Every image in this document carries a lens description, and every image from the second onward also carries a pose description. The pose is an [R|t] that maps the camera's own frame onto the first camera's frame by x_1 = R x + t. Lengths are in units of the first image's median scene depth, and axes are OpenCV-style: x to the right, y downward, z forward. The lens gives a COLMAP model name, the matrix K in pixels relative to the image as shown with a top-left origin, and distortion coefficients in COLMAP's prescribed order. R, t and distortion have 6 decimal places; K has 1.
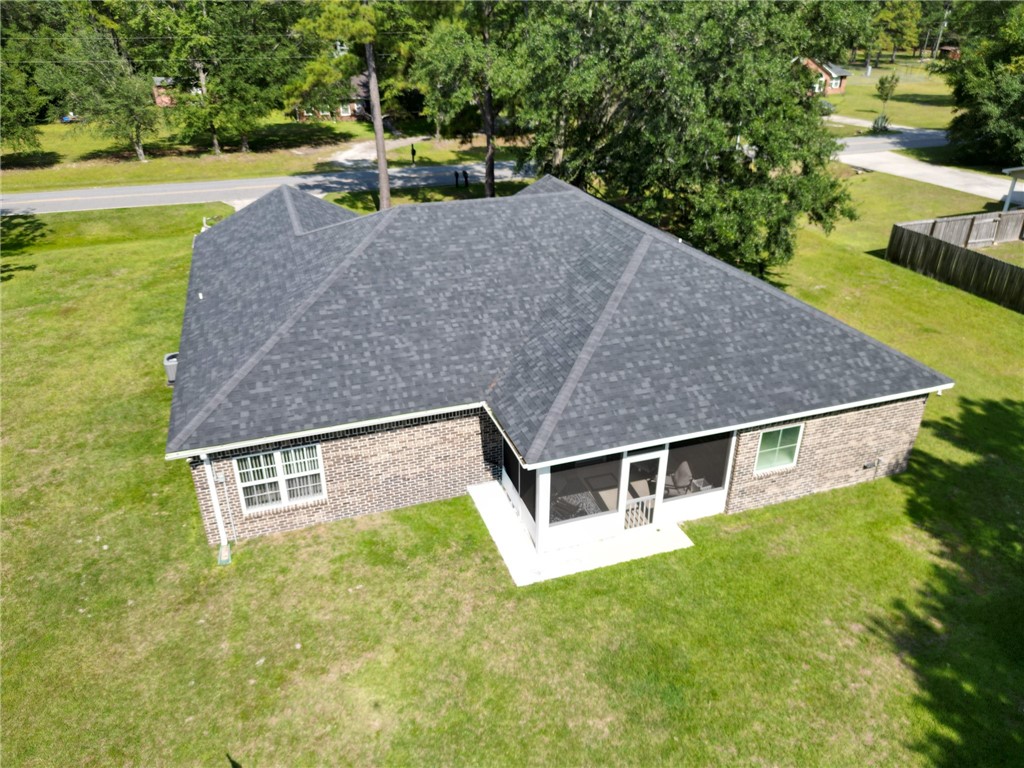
lens RADIAL K [[719.6, 0, 512.0], [0, 719.6, 384.0], [0, 0, 1]] dist [0.064803, -0.055650]
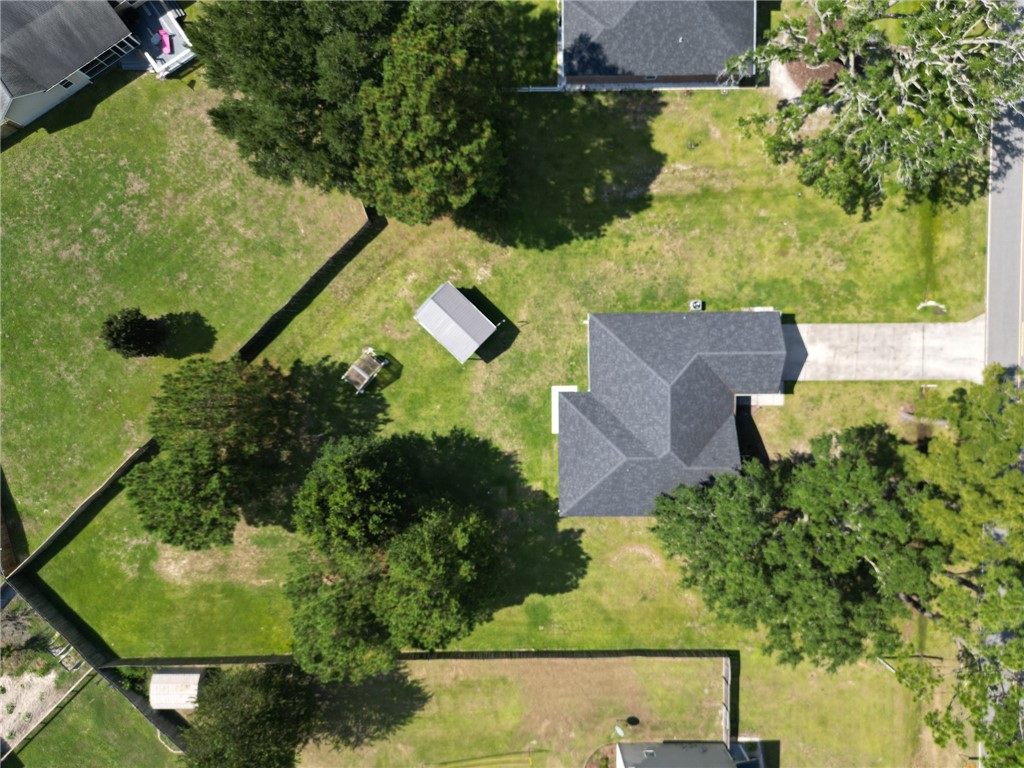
lens RADIAL K [[719.6, 0, 512.0], [0, 719.6, 384.0], [0, 0, 1]] dist [0.064803, -0.055650]
pose [[-0.314365, 0.948609, 0.036260, -0.077741], [-0.439380, -0.179255, 0.880234, -3.057706], [0.841498, 0.260783, 0.473152, -1.111124]]
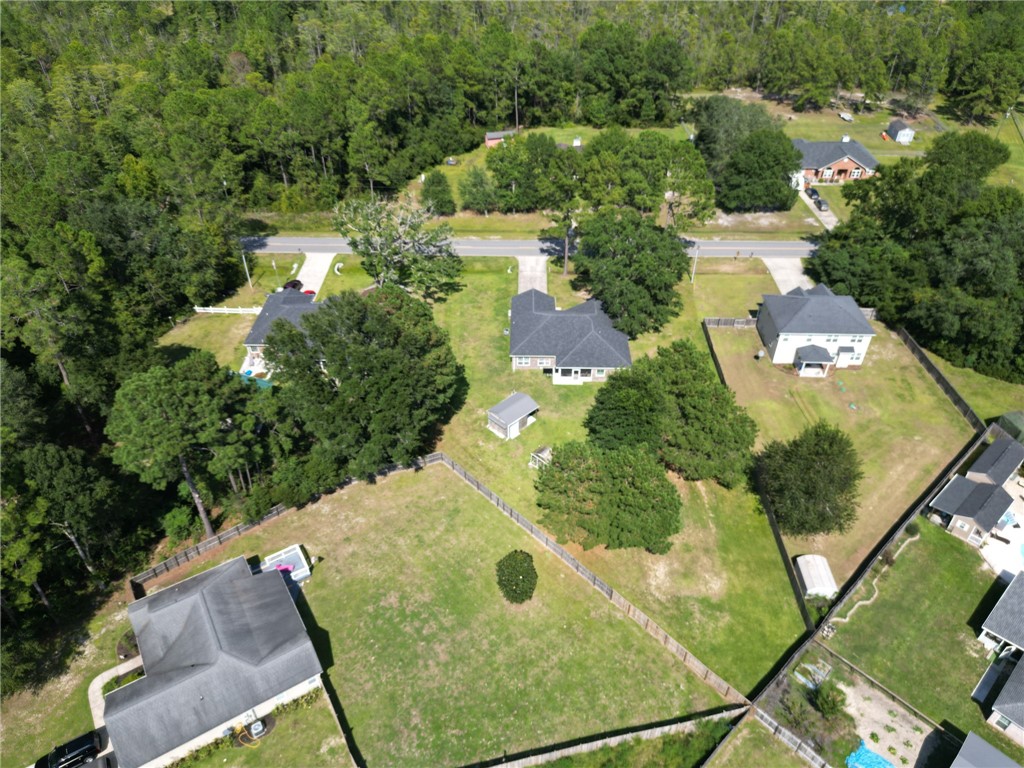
lens RADIAL K [[719.6, 0, 512.0], [0, 719.6, 384.0], [0, 0, 1]] dist [0.064803, -0.055650]
pose [[0.940308, 0.211410, -0.266697, 1.313480], [-0.153862, 0.963073, 0.220946, -1.059883], [0.303559, -0.166723, 0.938113, -4.994923]]
